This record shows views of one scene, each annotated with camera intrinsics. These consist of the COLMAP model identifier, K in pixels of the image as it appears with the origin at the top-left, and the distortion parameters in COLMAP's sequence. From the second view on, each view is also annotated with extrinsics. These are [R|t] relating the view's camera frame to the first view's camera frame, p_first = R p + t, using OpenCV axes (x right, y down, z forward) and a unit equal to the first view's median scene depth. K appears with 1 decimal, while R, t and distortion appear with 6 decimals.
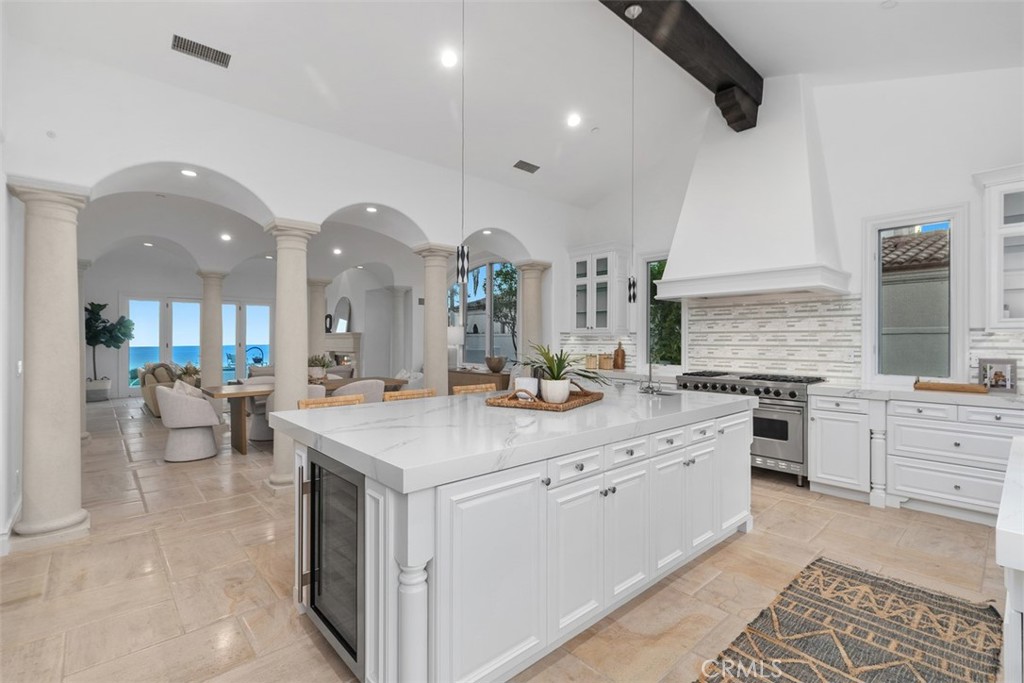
lens RADIAL K [[466.7, 0, 509.4], [0, 466.7, 337.6], [0, 0, 1]] dist [0.010303, -0.000927]
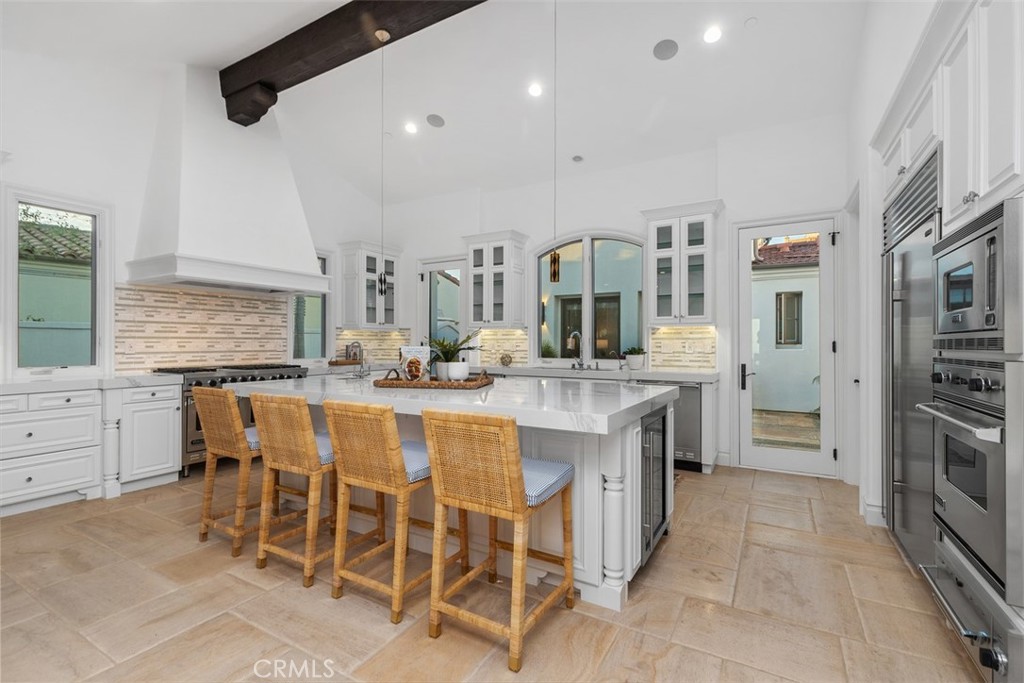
lens RADIAL K [[466.7, 0, 511.3], [0, 466.7, 339.4], [0, 0, 1]] dist [0.010303, -0.000927]
pose [[-0.307290, 0.004834, 0.951604, -0.803358], [-0.006610, 0.999952, -0.007214, 0.031148], [-0.951593, -0.008507, -0.307244, 0.943450]]
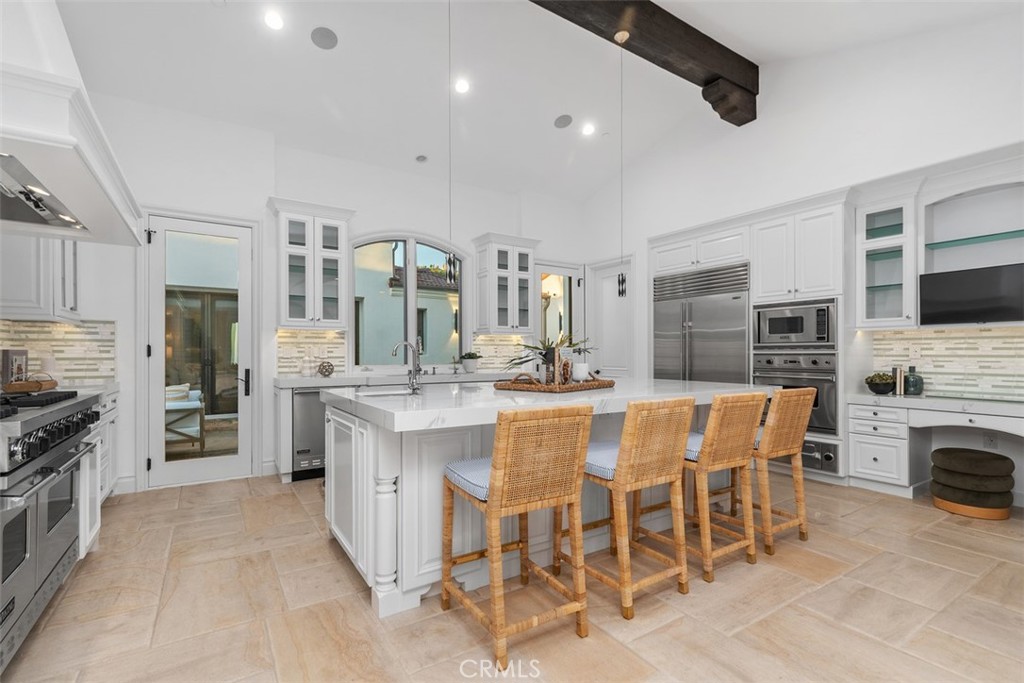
lens RADIAL K [[466.7, 0, 515.2], [0, 466.7, 352.3], [0, 0, 1]] dist [0.010303, -0.000927]
pose [[-0.988424, -0.000644, 0.151718, 0.011919], [-0.001653, 0.999977, -0.006520, 0.051801], [-0.151710, -0.006695, -0.988402, 1.649762]]
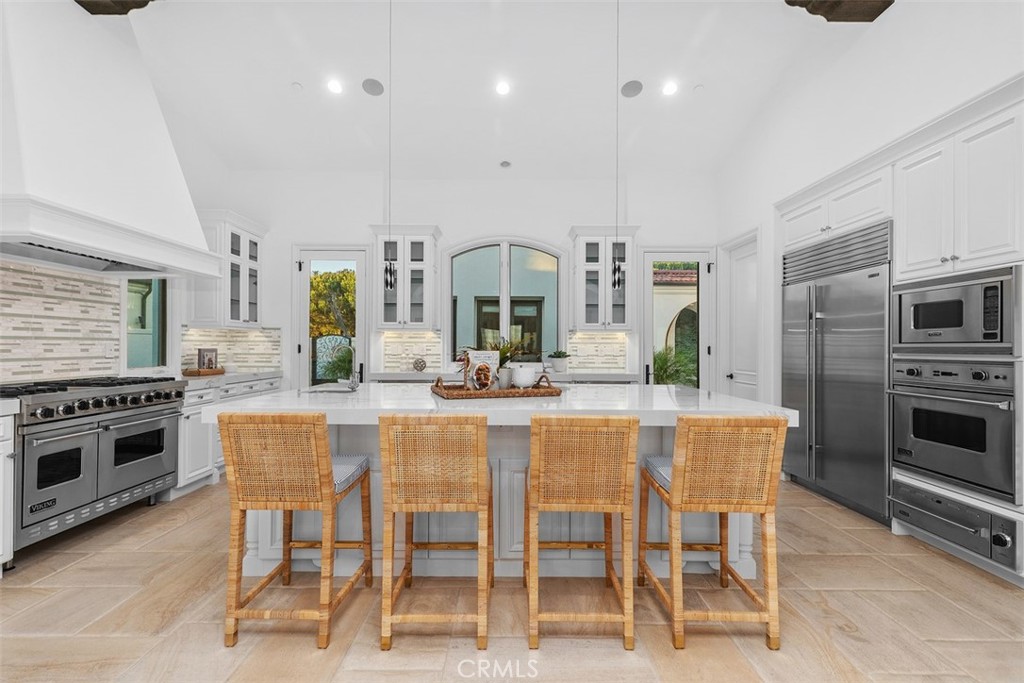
lens RADIAL K [[466.7, 0, 512.7], [0, 466.7, 342.6], [0, 0, 1]] dist [0.010303, -0.000927]
pose [[-0.748053, -0.000333, 0.663639, -0.479070], [-0.009567, 0.999901, -0.010281, 0.032420], [-0.663570, -0.014040, -0.747983, 1.374662]]
